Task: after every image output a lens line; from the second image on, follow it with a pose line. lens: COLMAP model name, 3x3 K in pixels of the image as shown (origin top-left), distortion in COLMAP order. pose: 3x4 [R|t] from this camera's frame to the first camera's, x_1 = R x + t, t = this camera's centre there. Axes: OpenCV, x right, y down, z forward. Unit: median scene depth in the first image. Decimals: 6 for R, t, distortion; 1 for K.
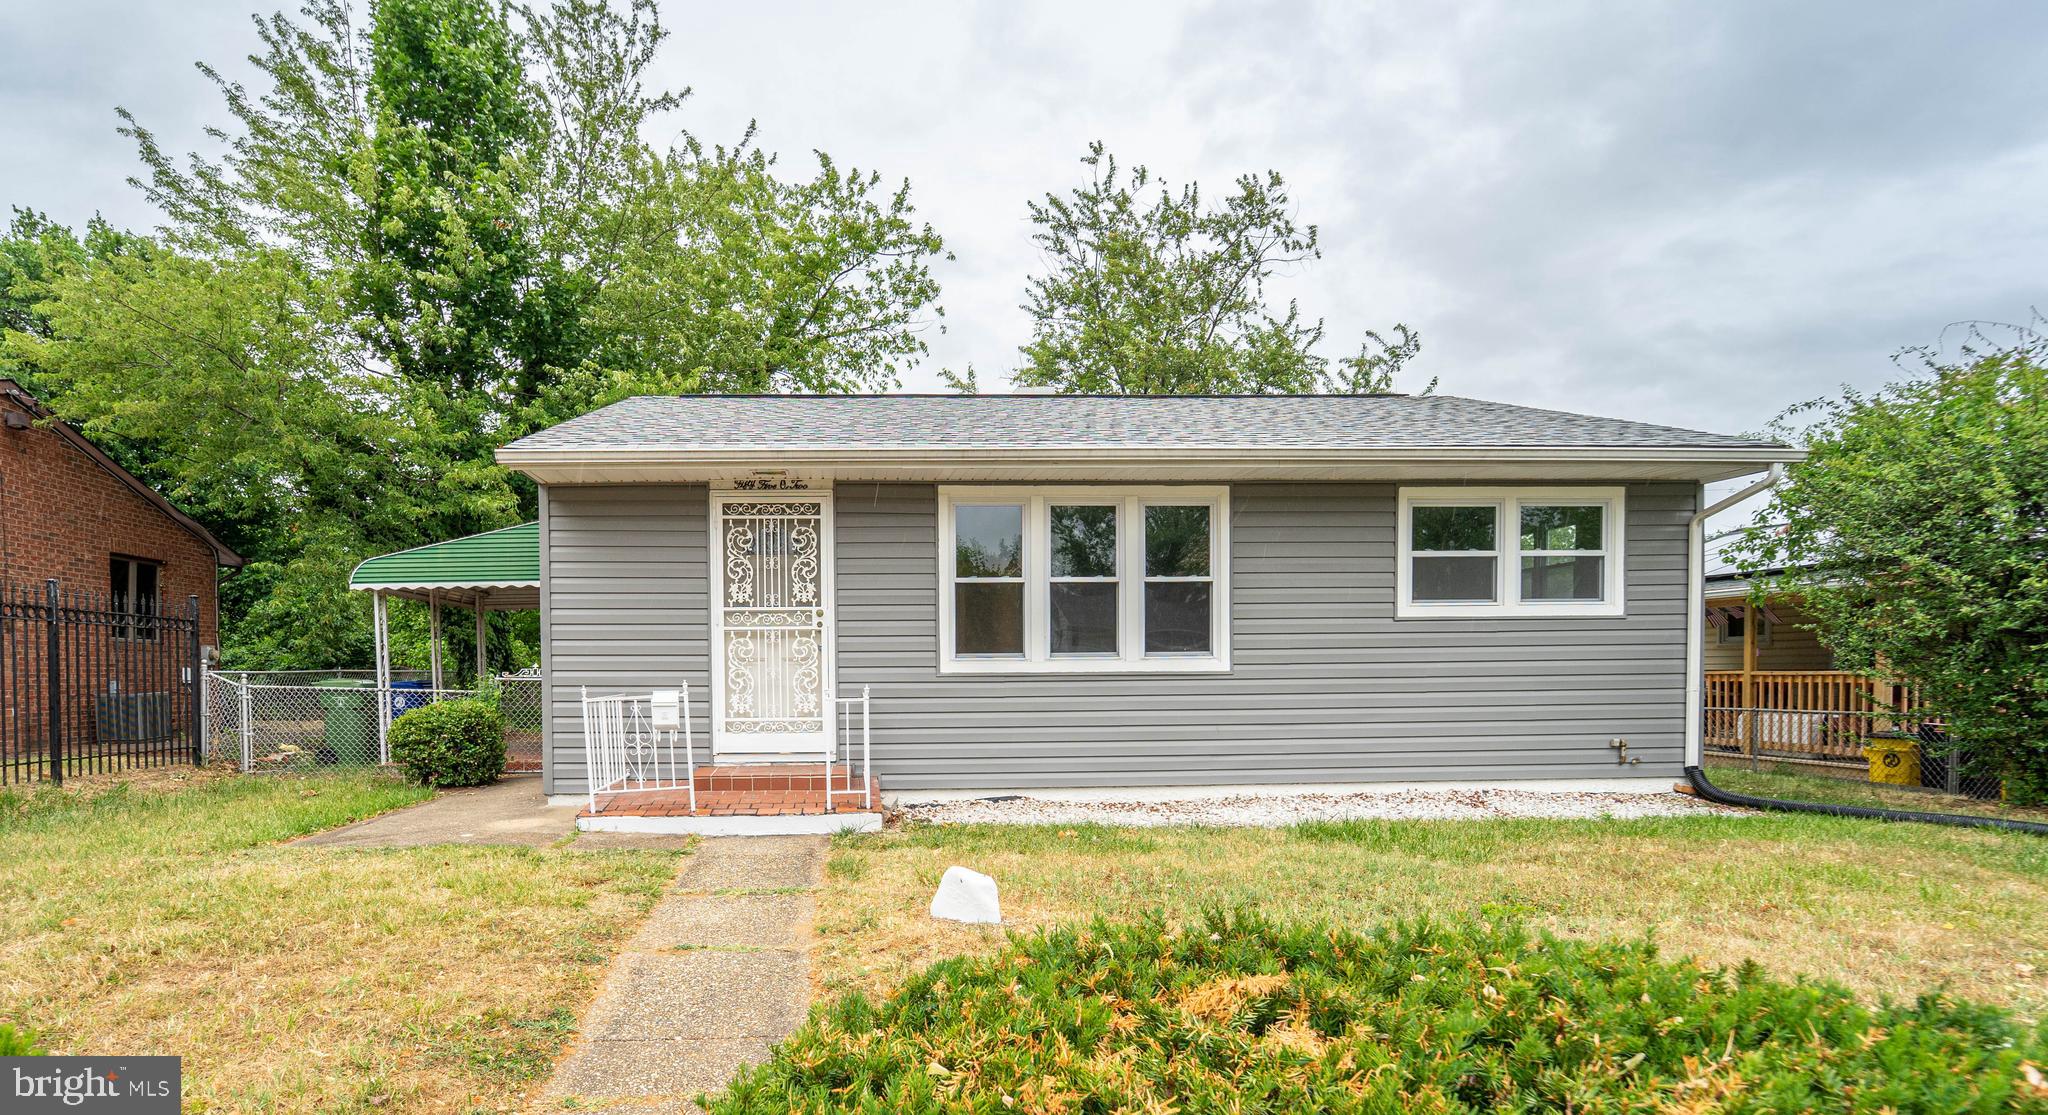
lens RADIAL K [[1023.9, 0, 921.2], [0, 1023.9, 708.5], [0, 0, 1]] dist [-0.016390, -0.001498]
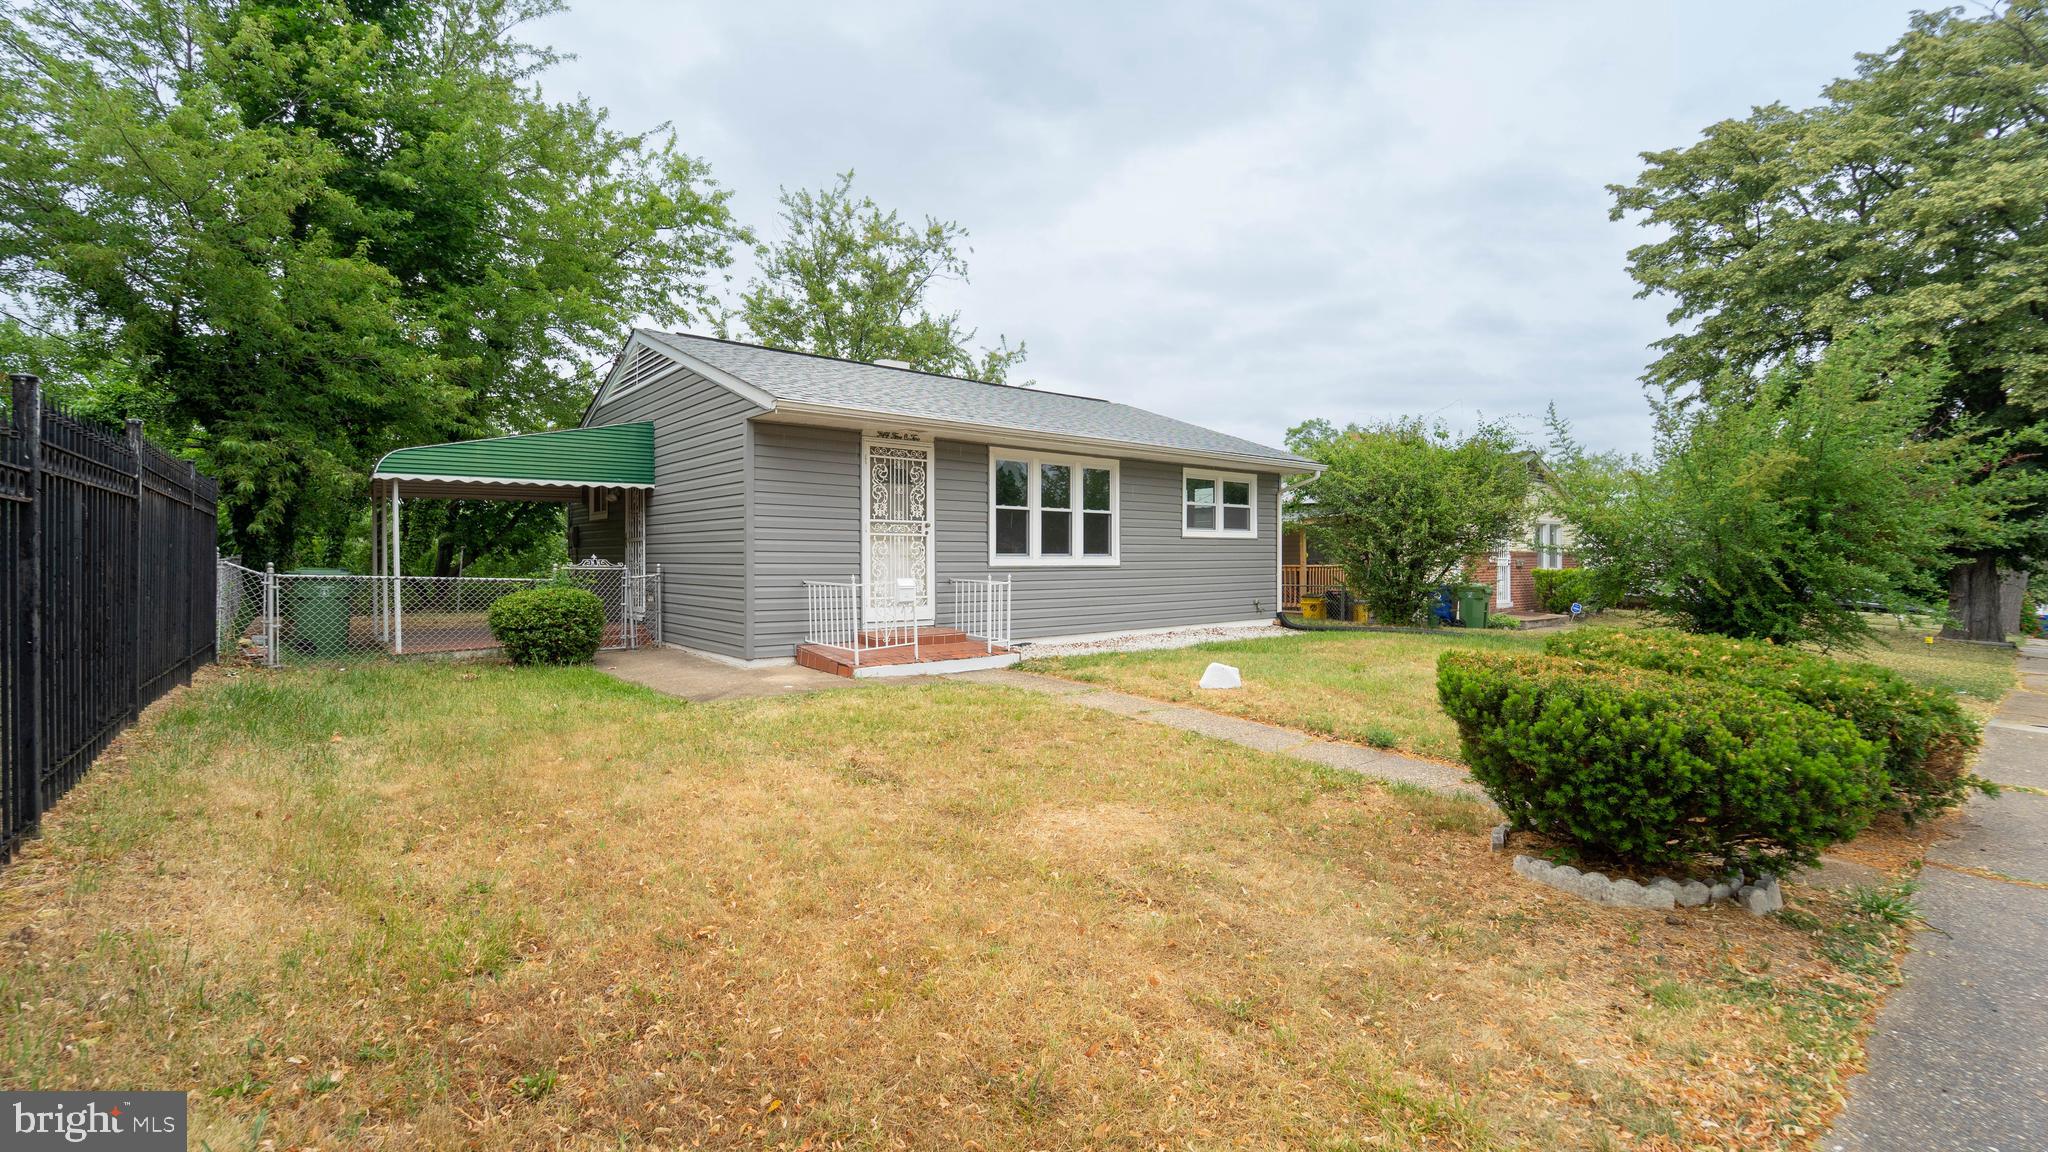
lens RADIAL K [[865.1, 0, 1037.0], [0, 865.1, 568.6], [0, 0, 1]] dist [0.000232, 0.000062]
pose [[0.785425, 0.001340, 0.618955, -0.718096], [0.013991, 0.999704, -0.019918, -0.003175], [-0.618798, 0.024304, 0.785174, -0.078595]]
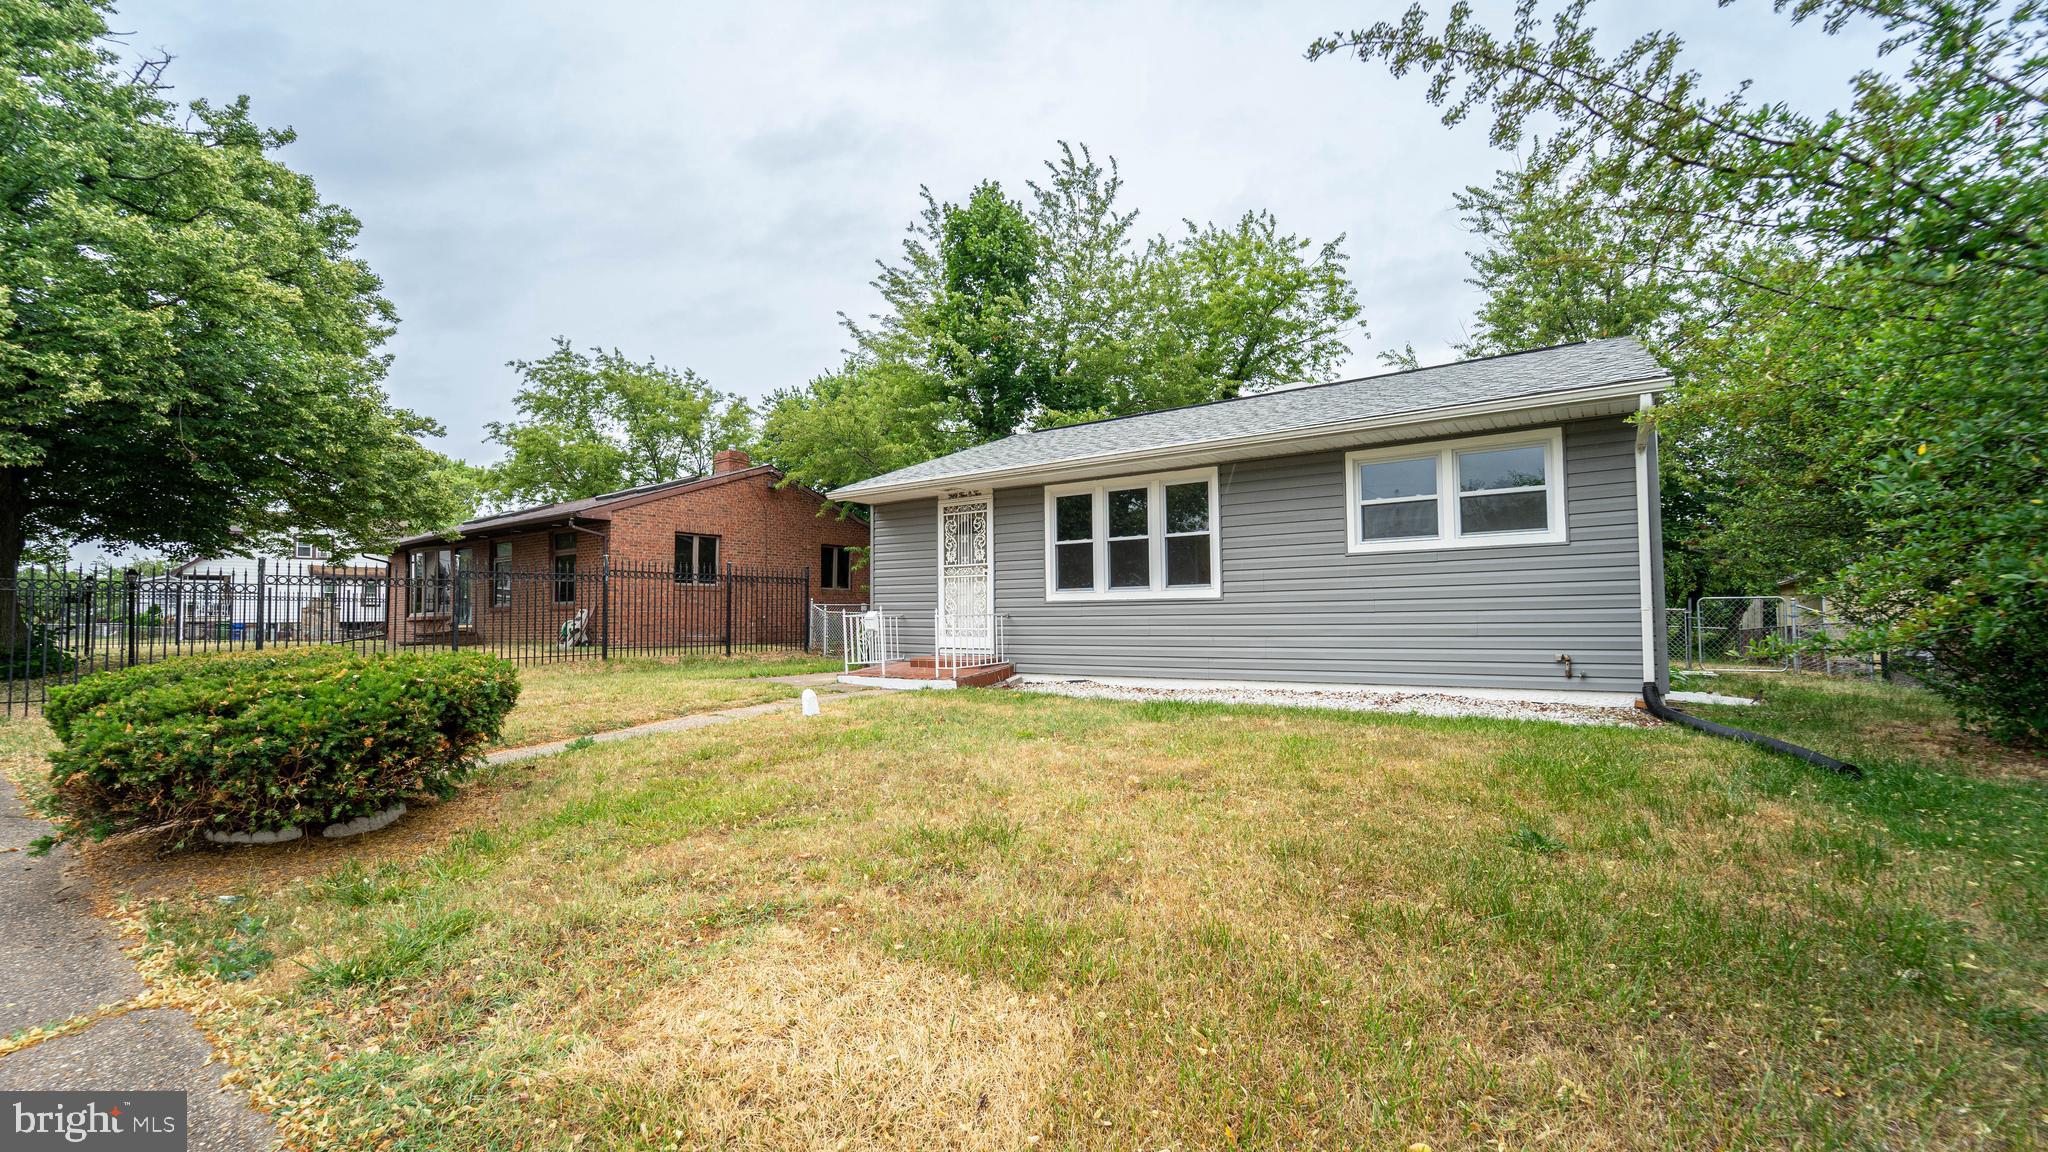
lens RADIAL K [[865.1, 0, 1036.2], [0, 865.1, 573.5], [0, 0, 1]] dist [0.000232, 0.000062]
pose [[0.799144, -0.030322, -0.600375, 0.797653], [-0.015648, 0.997339, -0.071199, 0.018431], [0.600936, 0.066293, 0.796543, -0.094133]]
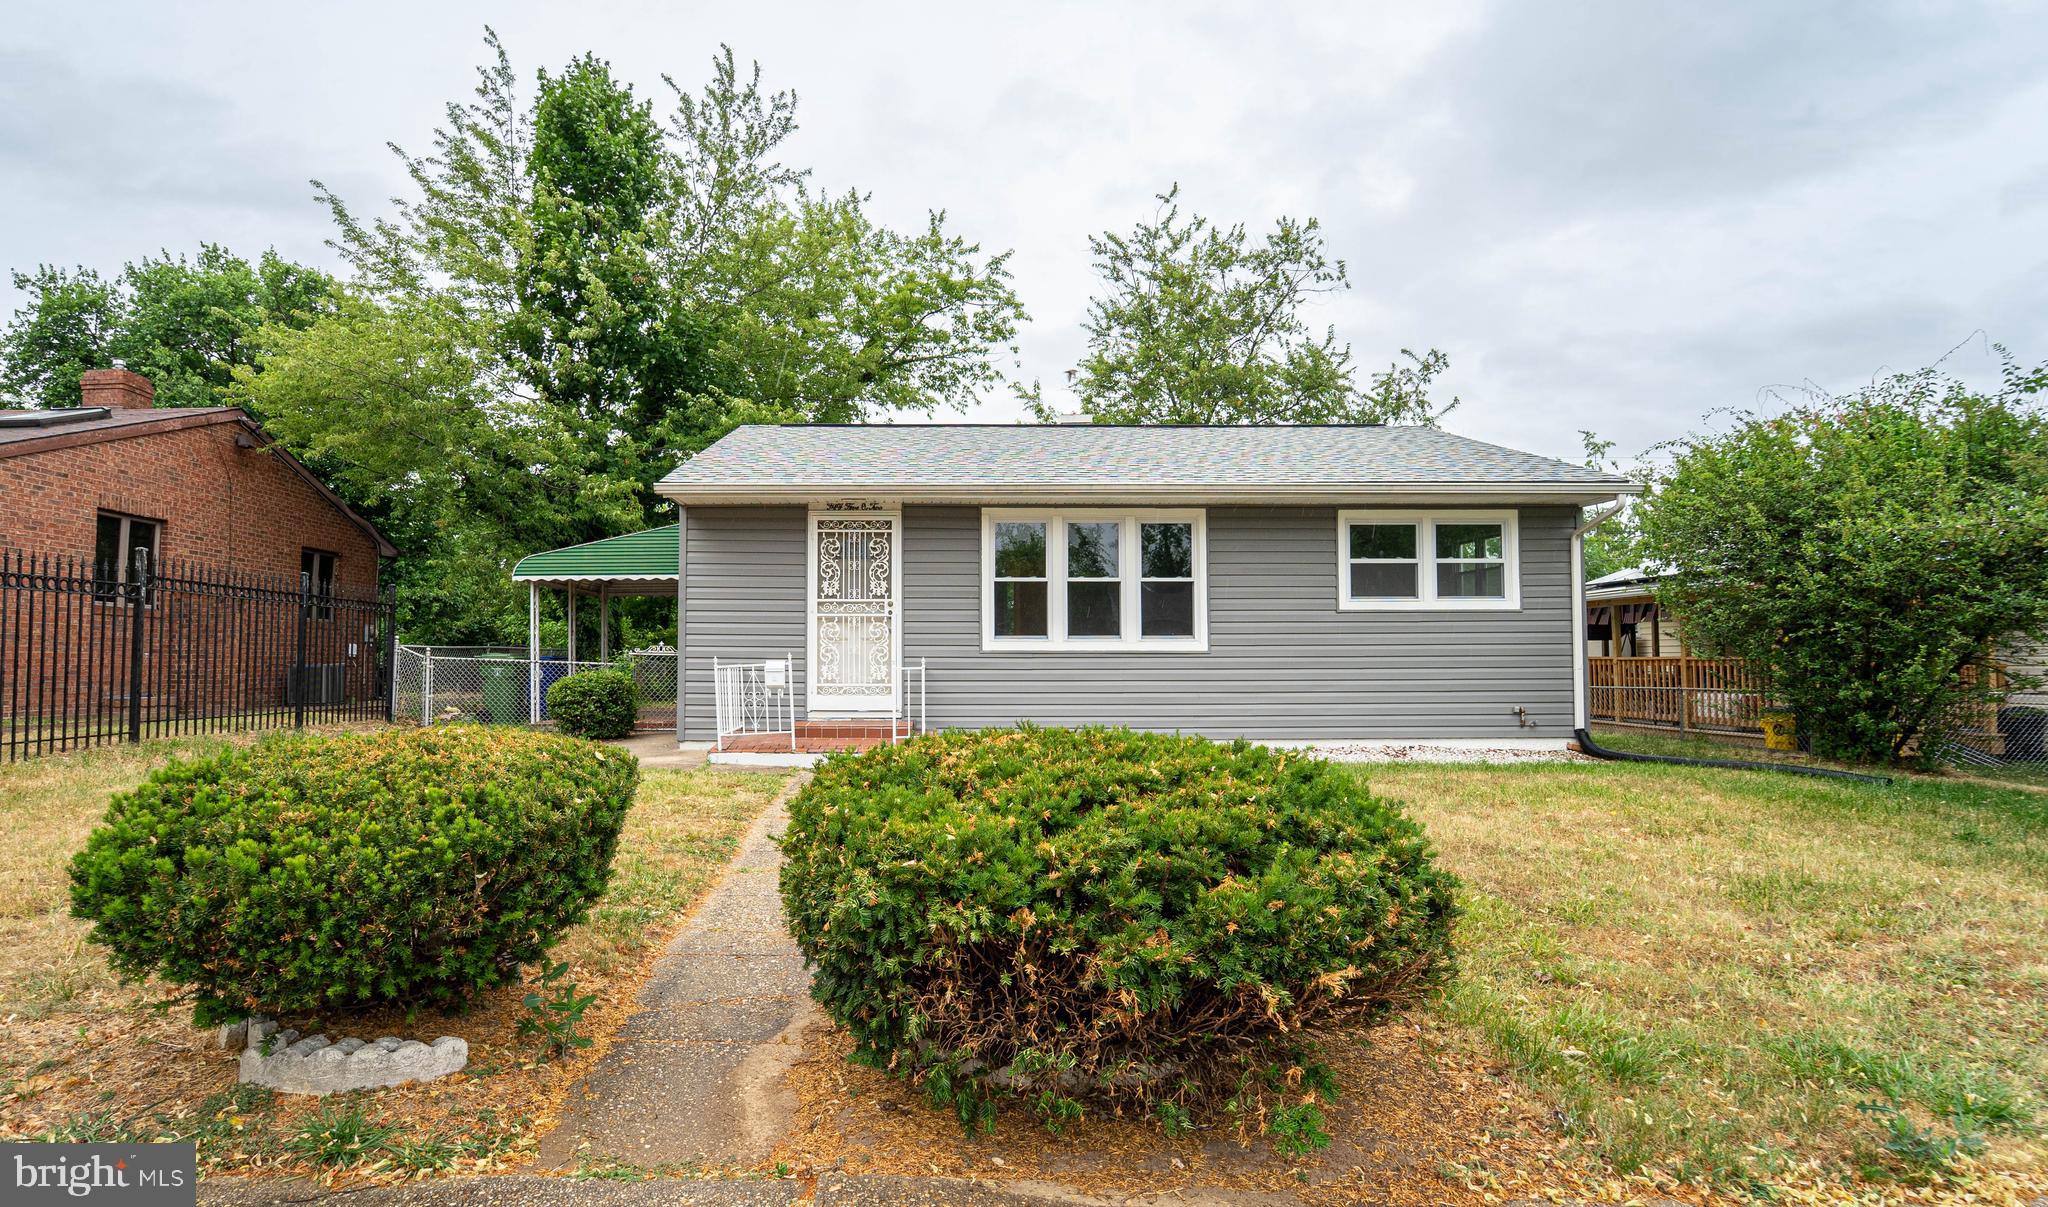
lens RADIAL K [[1062.1, 0, 989.7], [0, 1062.1, 607.6], [0, 0, 1]] dist [-0.010974, -0.000944]
pose [[0.999850, 0.007215, -0.015766, 0.047070], [-0.008526, 0.996368, -0.084729, 0.024370], [0.015098, 0.084851, 0.996279, -0.336027]]
